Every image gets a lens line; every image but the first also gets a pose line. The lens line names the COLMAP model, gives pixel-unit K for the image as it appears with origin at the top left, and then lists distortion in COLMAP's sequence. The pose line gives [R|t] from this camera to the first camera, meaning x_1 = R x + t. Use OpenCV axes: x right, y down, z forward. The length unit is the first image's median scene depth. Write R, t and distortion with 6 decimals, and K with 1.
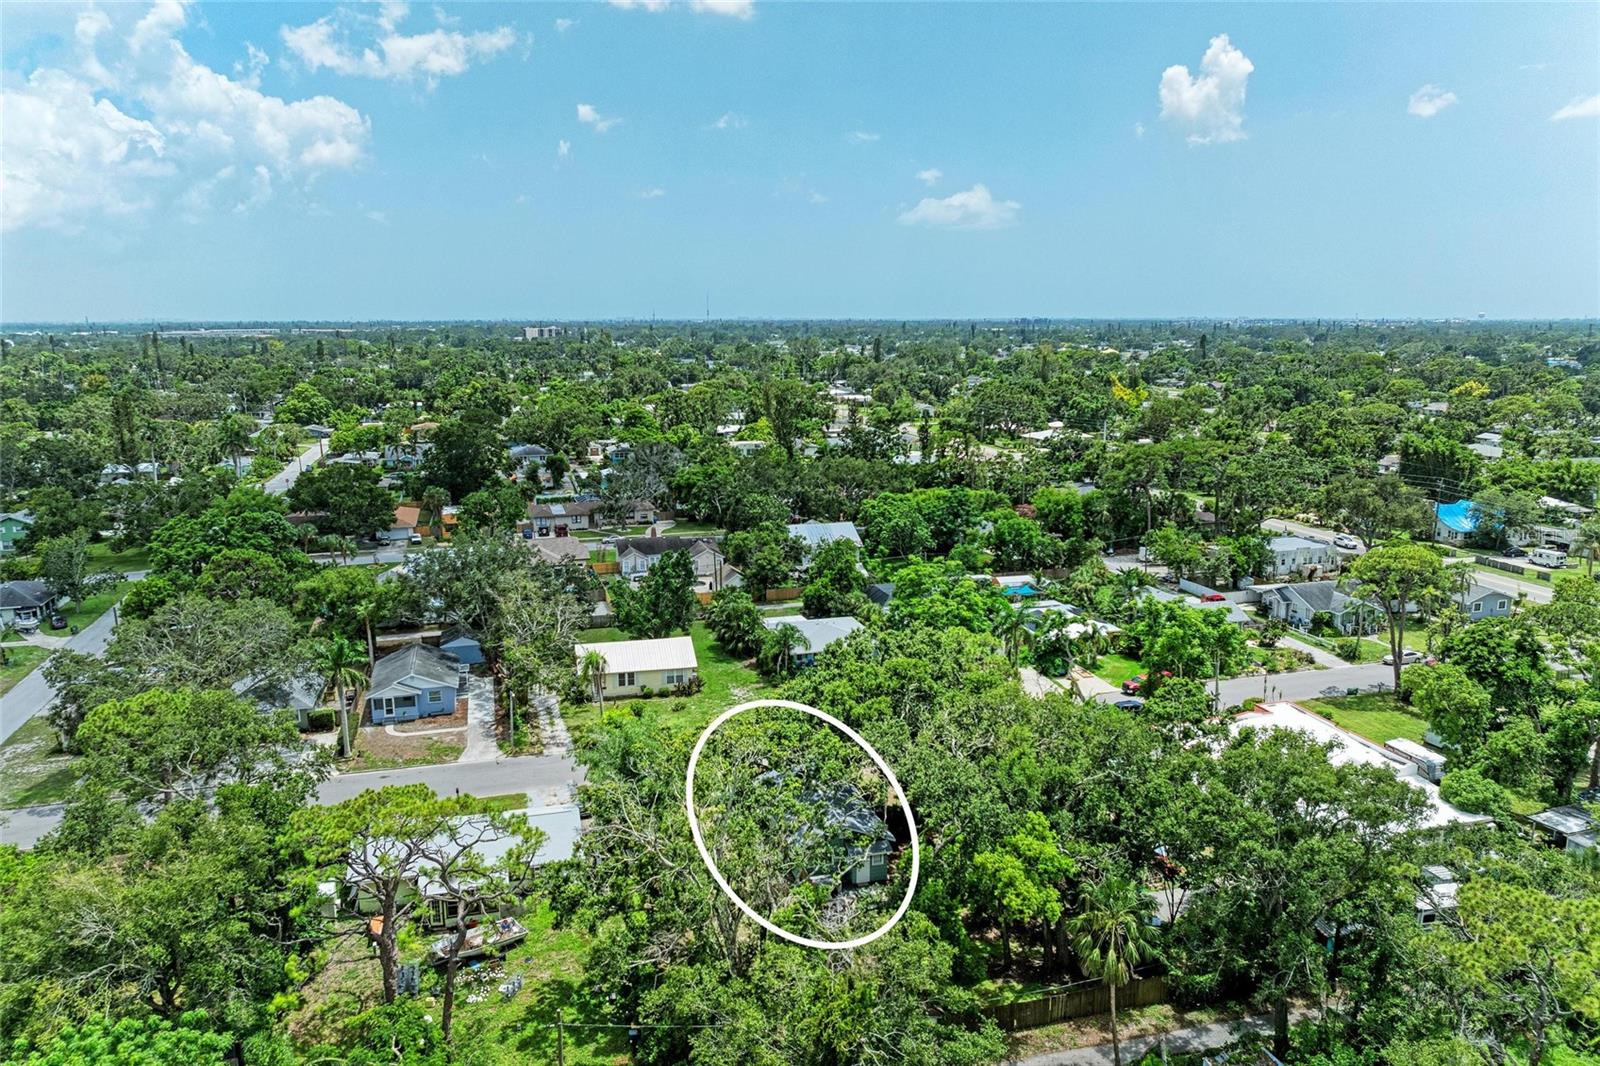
lens RADIAL K [[1121.6, 0, 800.0], [0, 1121.6, 533.0], [0, 0, 1]] dist [-0.025140, 0.007489]
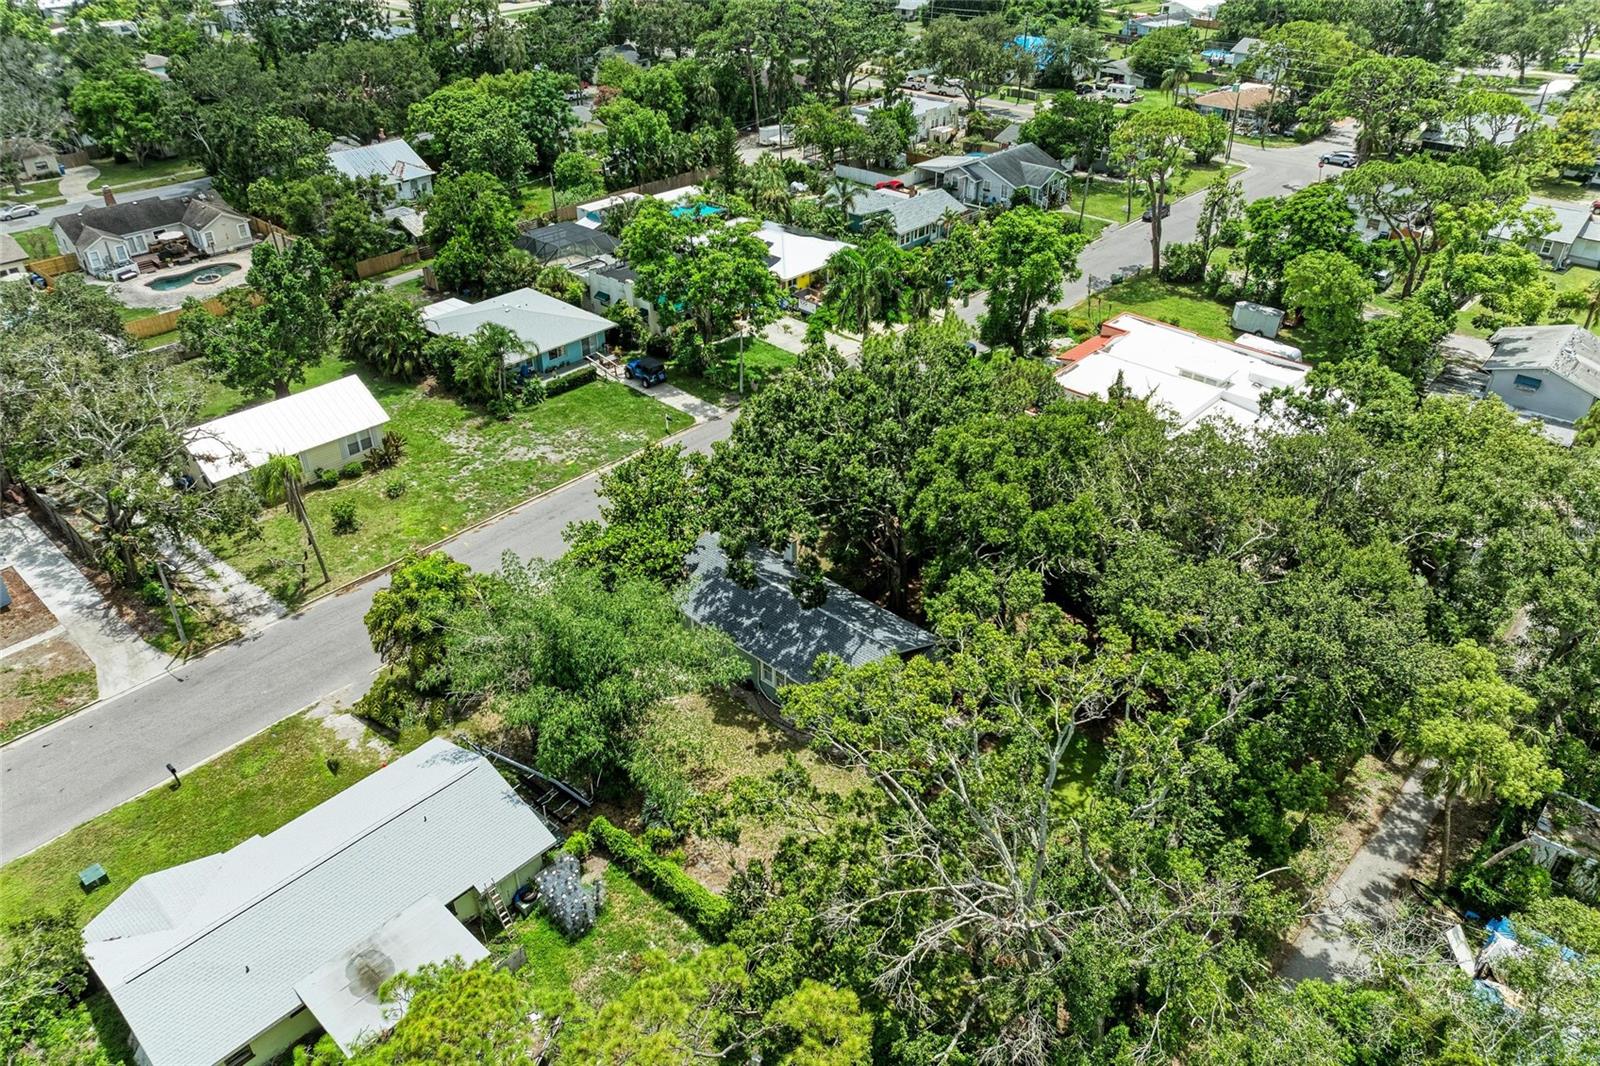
lens RADIAL K [[1121.6, 0, 800.0], [0, 1121.6, 533.0], [0, 0, 1]] dist [-0.025140, 0.007489]
pose [[0.850610, -0.280743, 0.444575, -0.062406], [0.096627, 0.914589, 0.392672, -0.017370], [-0.516842, -0.291052, 0.805085, 0.102562]]
